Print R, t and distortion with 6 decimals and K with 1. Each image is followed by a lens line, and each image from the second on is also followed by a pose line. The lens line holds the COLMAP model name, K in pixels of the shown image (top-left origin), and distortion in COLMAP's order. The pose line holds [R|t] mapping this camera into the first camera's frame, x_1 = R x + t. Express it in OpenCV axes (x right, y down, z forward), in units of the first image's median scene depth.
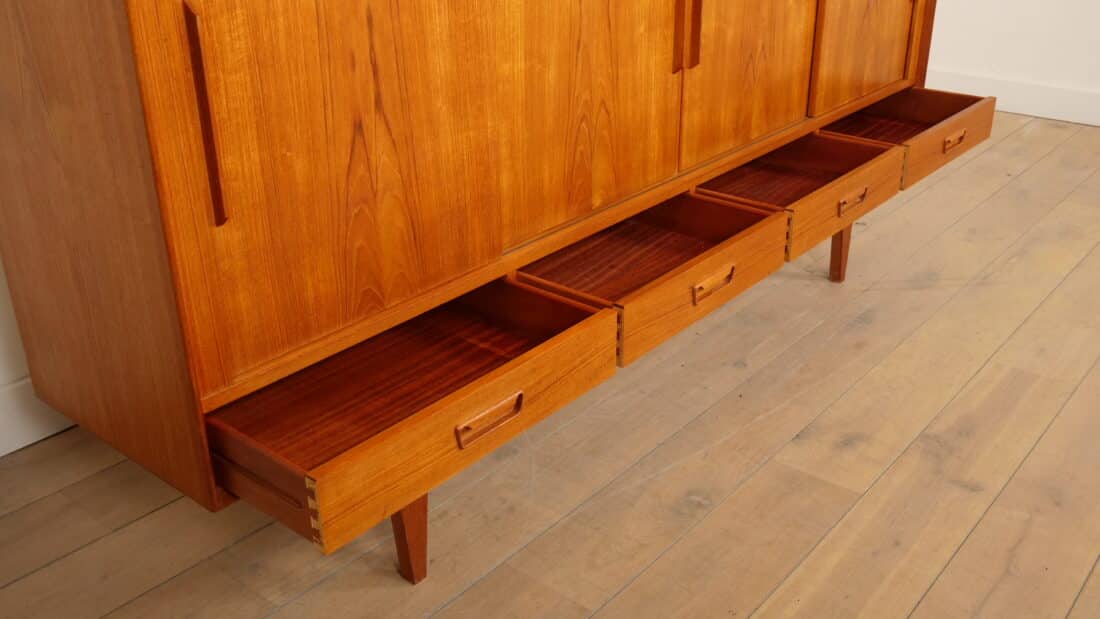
lens RADIAL K [[1049.9, 0, 550.0], [0, 1049.9, 309.5], [0, 0, 1]] dist [-0.022721, 0.001147]
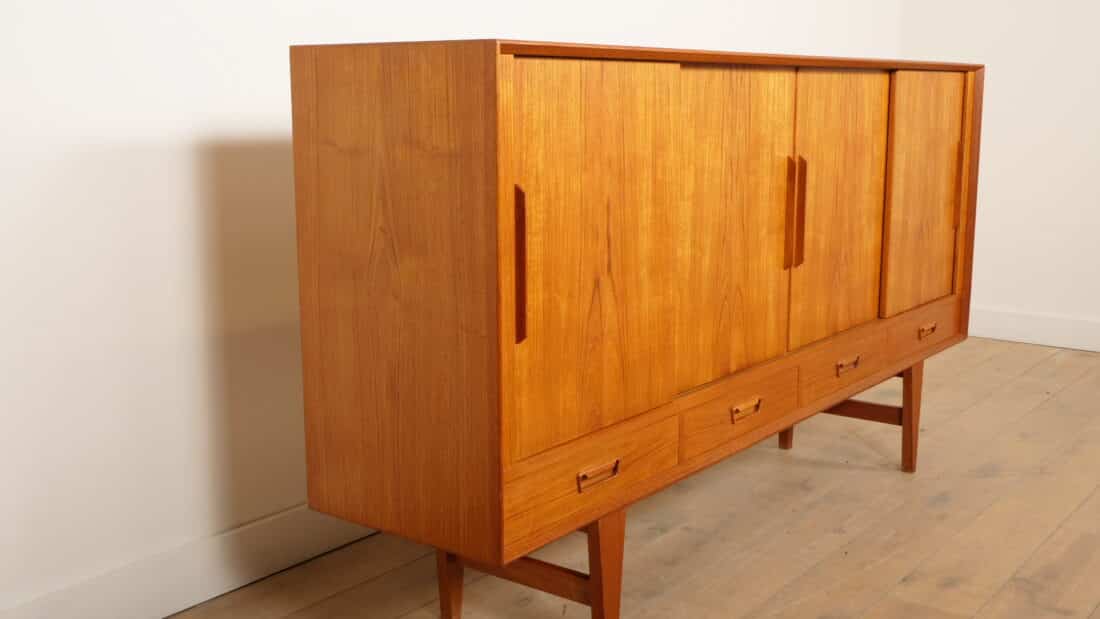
lens RADIAL K [[1197.2, 0, 550.0], [0, 1197.2, 309.5], [0, 0, 1]] dist [0.011685, 0.019168]
pose [[0.999296, -0.000224, 0.037516, -0.285737], [0.009823, 0.966662, -0.255868, 0.241829], [-0.036208, 0.256056, 0.965984, -0.463413]]
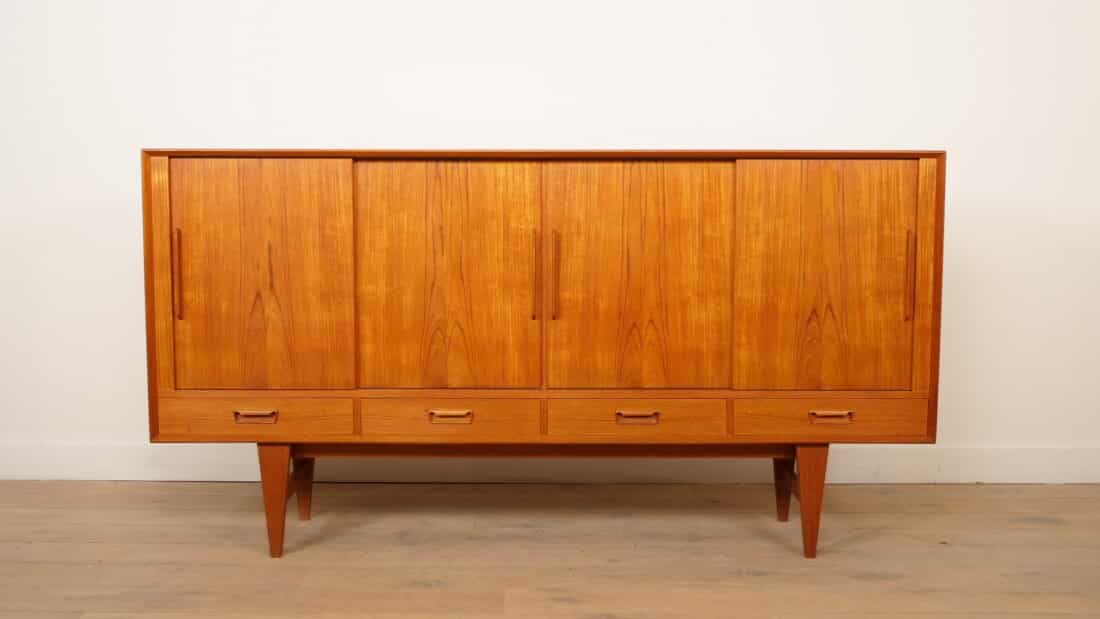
lens RADIAL K [[1119.9, 0, 550.0], [0, 1119.9, 309.5], [0, 0, 1]] dist [0.000402, -0.002906]
pose [[0.639331, 0.074791, -0.765285, 1.879790], [-0.332605, 0.924231, -0.187539, 0.083229], [0.693274, 0.374437, 0.615766, -0.002273]]
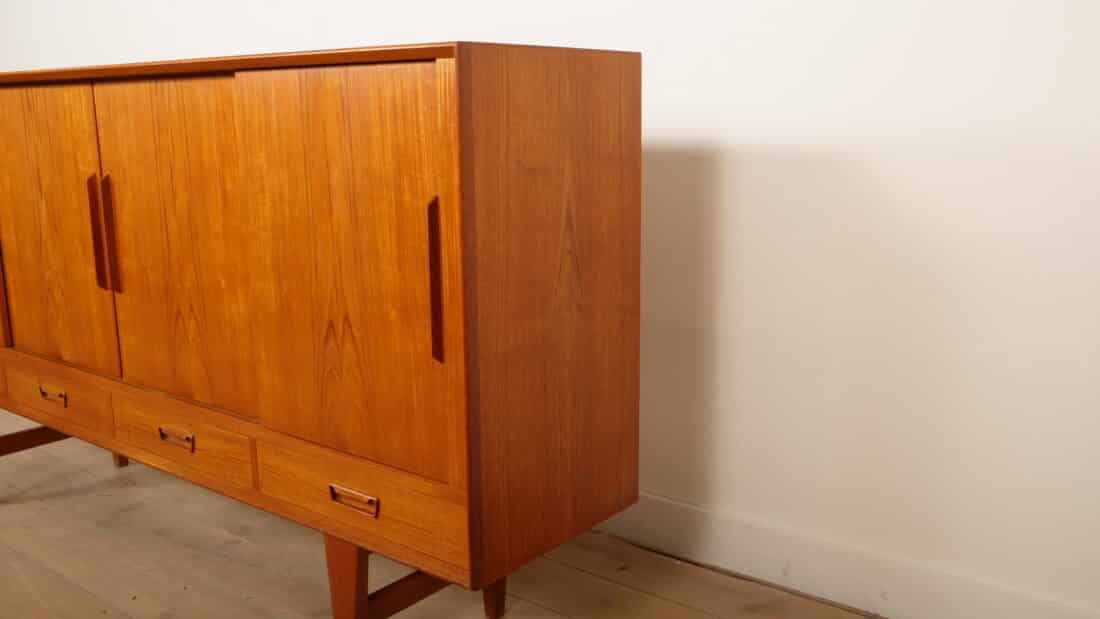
lens RADIAL K [[994.4, 0, 550.0], [0, 994.4, 309.5], [0, 0, 1]] dist [0.002293, -0.002861]
pose [[0.023606, 0.212178, -0.976946, 1.678445], [-0.409356, 0.893591, 0.184183, -0.839470], [0.912069, 0.395571, 0.107951, 1.818918]]
